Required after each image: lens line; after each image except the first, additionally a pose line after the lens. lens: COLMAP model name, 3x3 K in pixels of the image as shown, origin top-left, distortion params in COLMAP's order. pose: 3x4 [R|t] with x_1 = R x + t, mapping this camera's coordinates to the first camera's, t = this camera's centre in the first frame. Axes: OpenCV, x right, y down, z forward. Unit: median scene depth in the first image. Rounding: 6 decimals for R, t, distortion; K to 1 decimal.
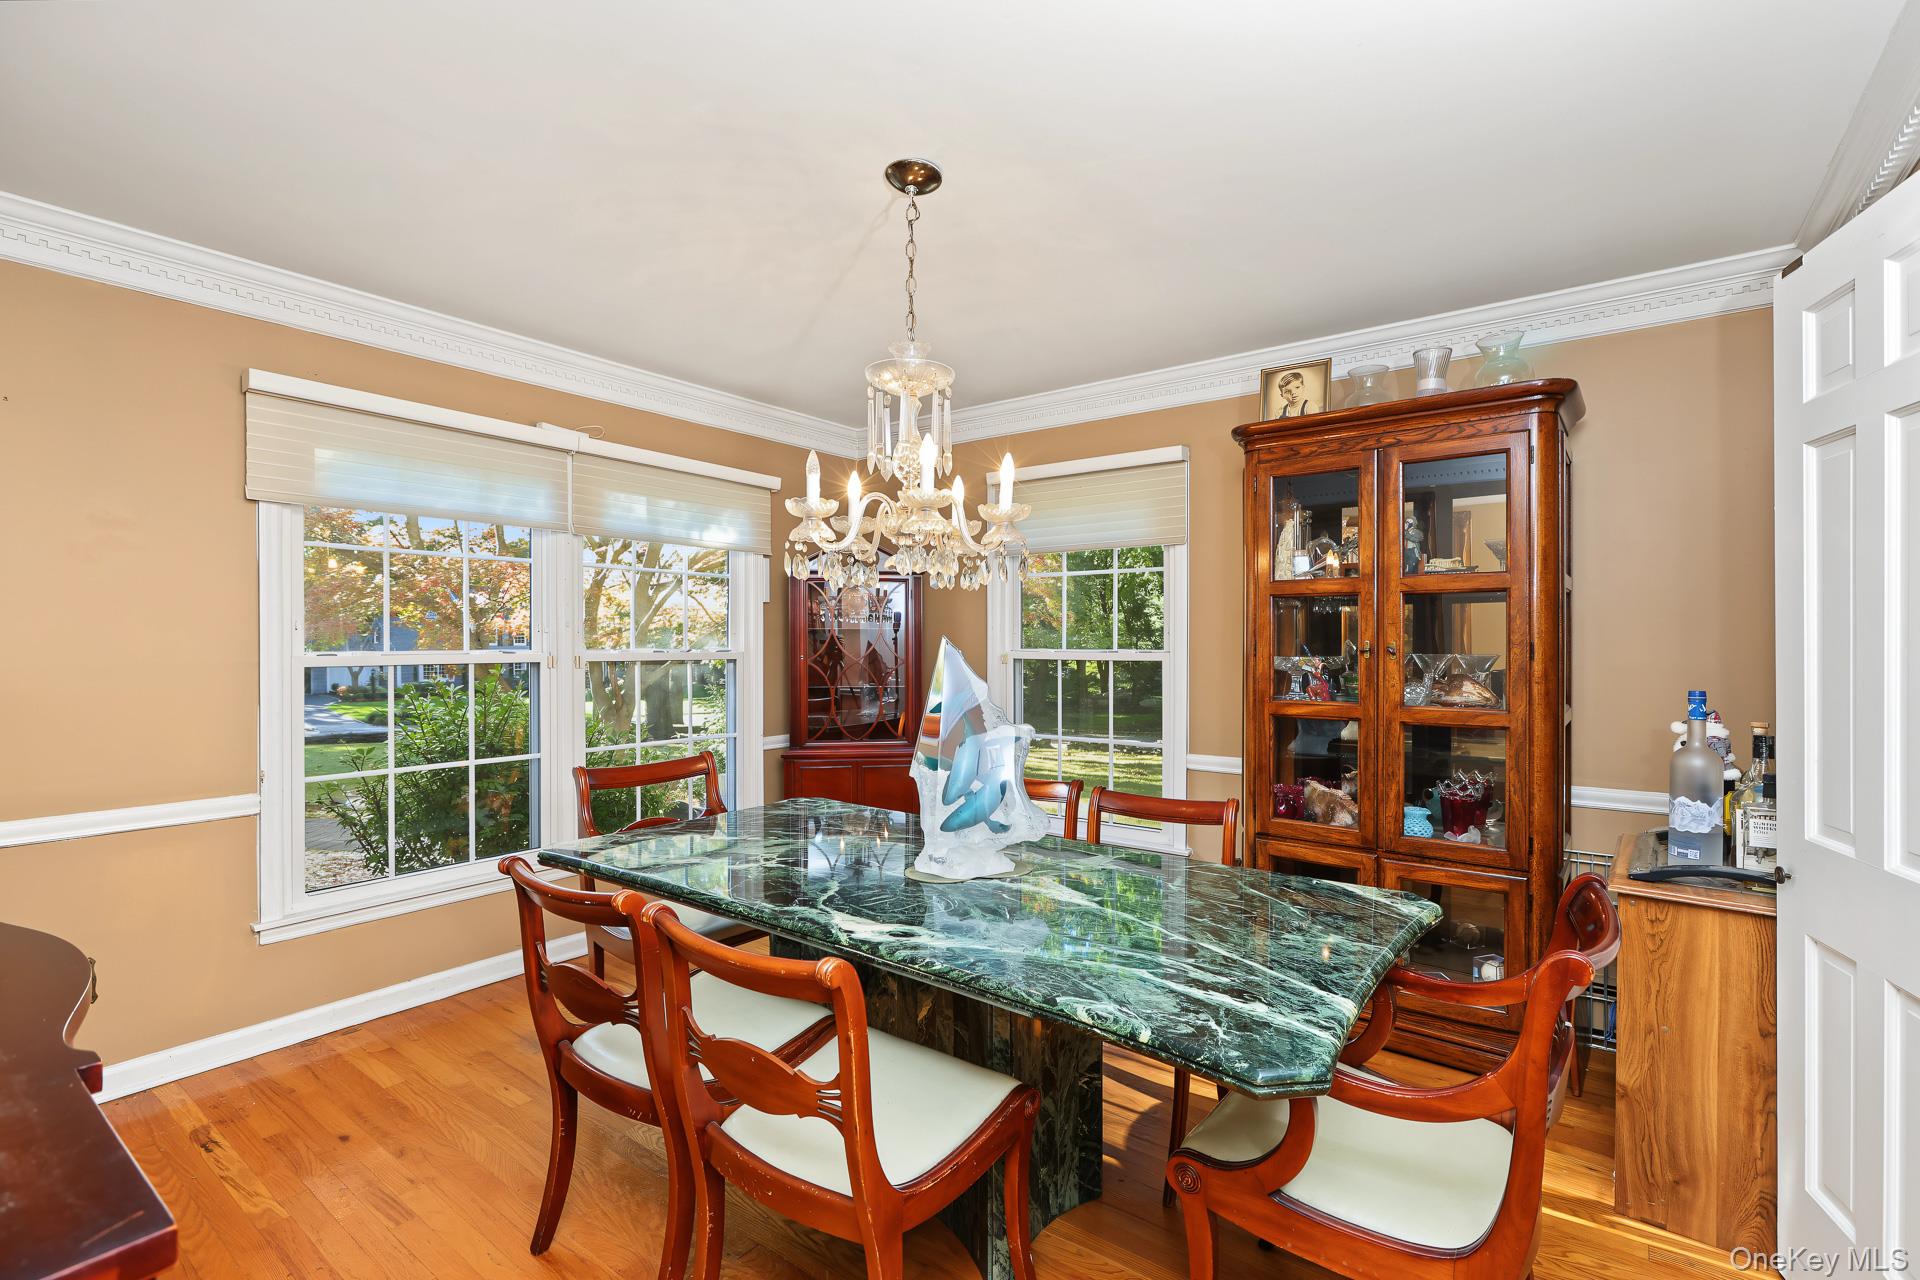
lens RADIAL K [[874.2, 0, 968.3], [0, 874.2, 648.3], [0, 0, 1]] dist [-0.004477, 0.004132]
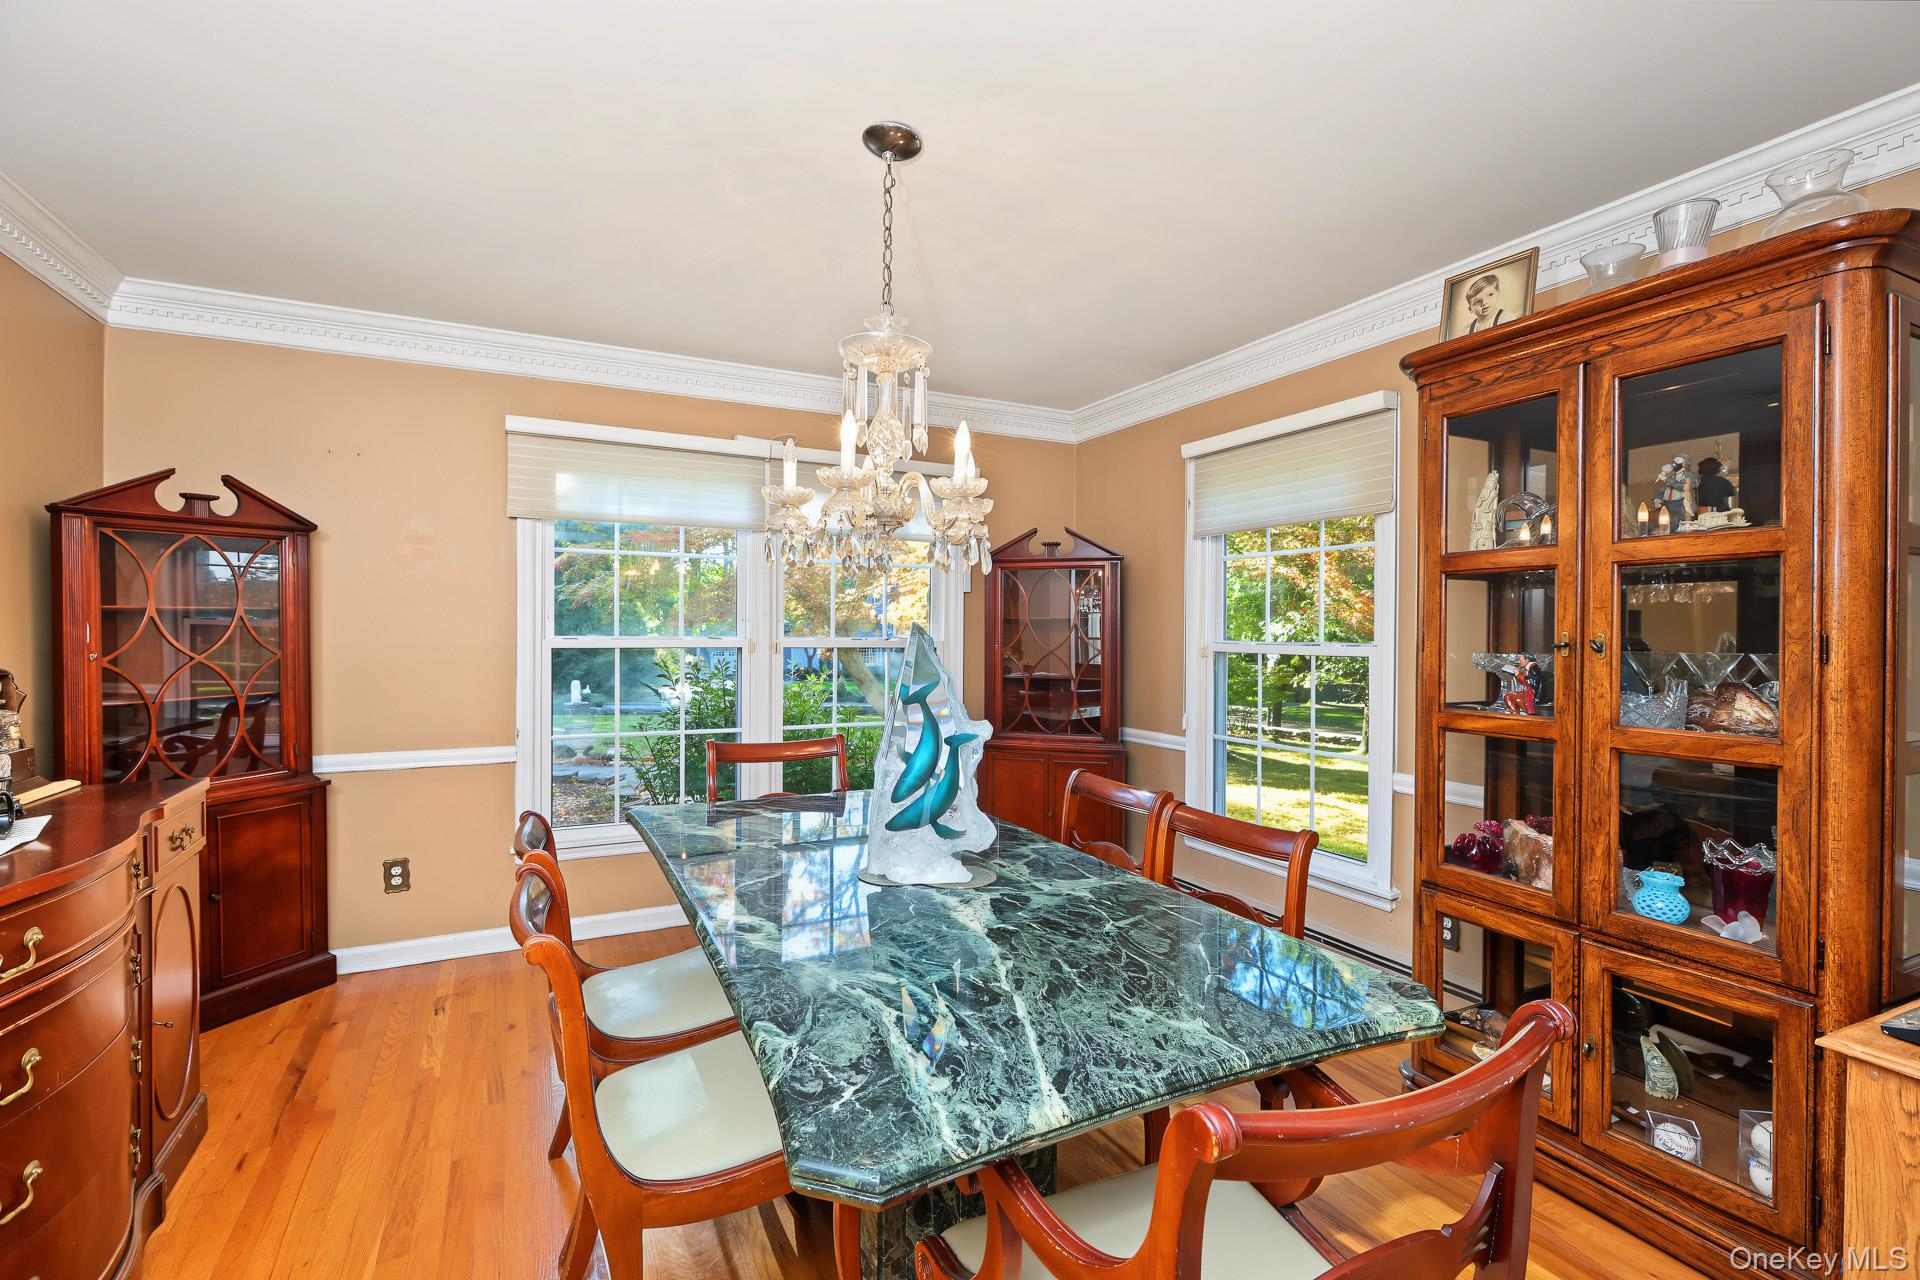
lens RADIAL K [[874.2, 0, 963.6], [0, 874.2, 640.2], [0, 0, 1]] dist [-0.004477, 0.004132]
pose [[0.895580, 0.010127, -0.444786, 0.366507], [-0.009644, 0.999948, 0.003350, 0.000396], [0.444796, 0.001289, 0.895631, 0.151578]]
